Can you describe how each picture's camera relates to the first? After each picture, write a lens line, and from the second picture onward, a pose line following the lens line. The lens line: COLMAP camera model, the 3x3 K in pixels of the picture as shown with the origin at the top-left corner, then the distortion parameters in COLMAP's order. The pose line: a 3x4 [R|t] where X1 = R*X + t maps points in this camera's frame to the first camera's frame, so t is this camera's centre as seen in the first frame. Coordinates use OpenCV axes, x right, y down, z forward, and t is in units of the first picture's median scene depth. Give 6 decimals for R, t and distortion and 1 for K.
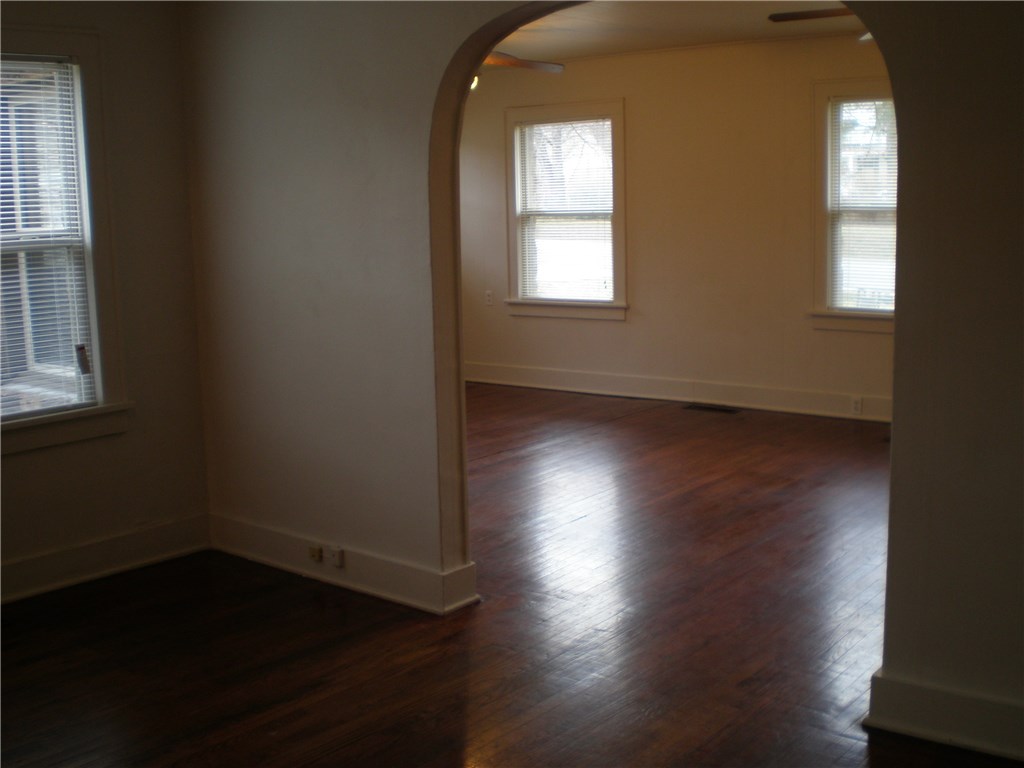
lens RADIAL K [[1167.9, 0, 512.0], [0, 1167.9, 384.0], [0, 0, 1]] dist [-0.079189, -0.151847]
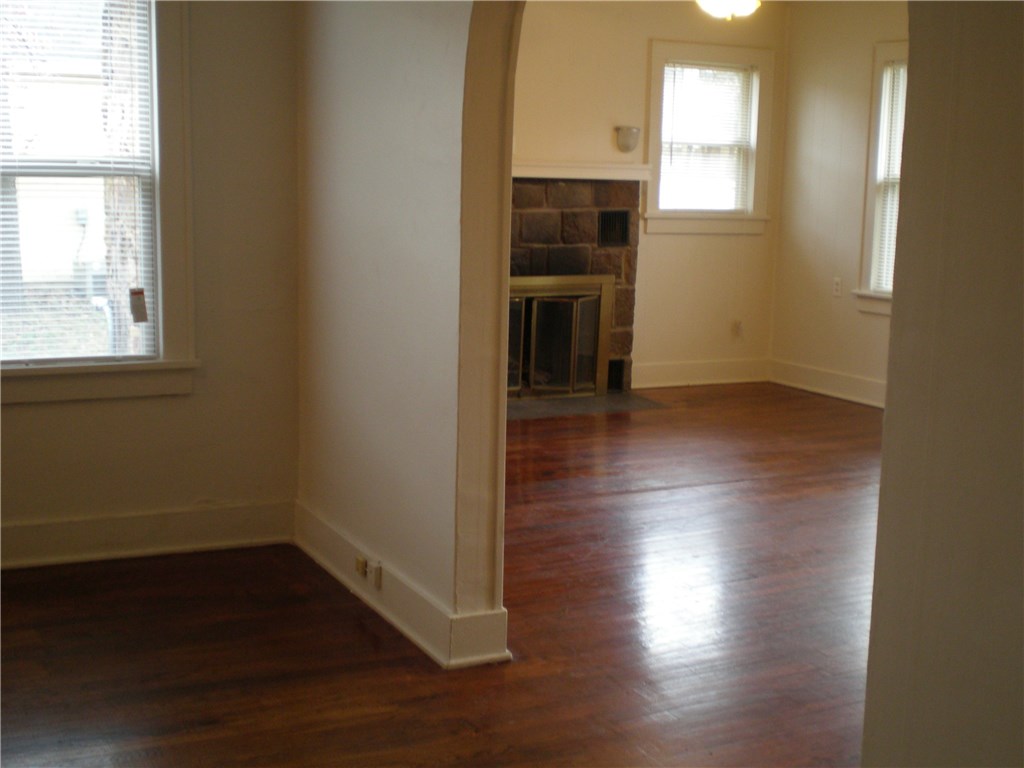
lens RADIAL K [[1351.4, 0, 512.0], [0, 1351.4, 384.0], [0, 0, 1]] dist [0.012591, -0.035939]
pose [[0.912557, 0.108713, -0.394235, 0.299156], [-0.106997, 0.993909, 0.026406, -0.019595], [0.394705, 0.018085, 0.918630, 0.166283]]
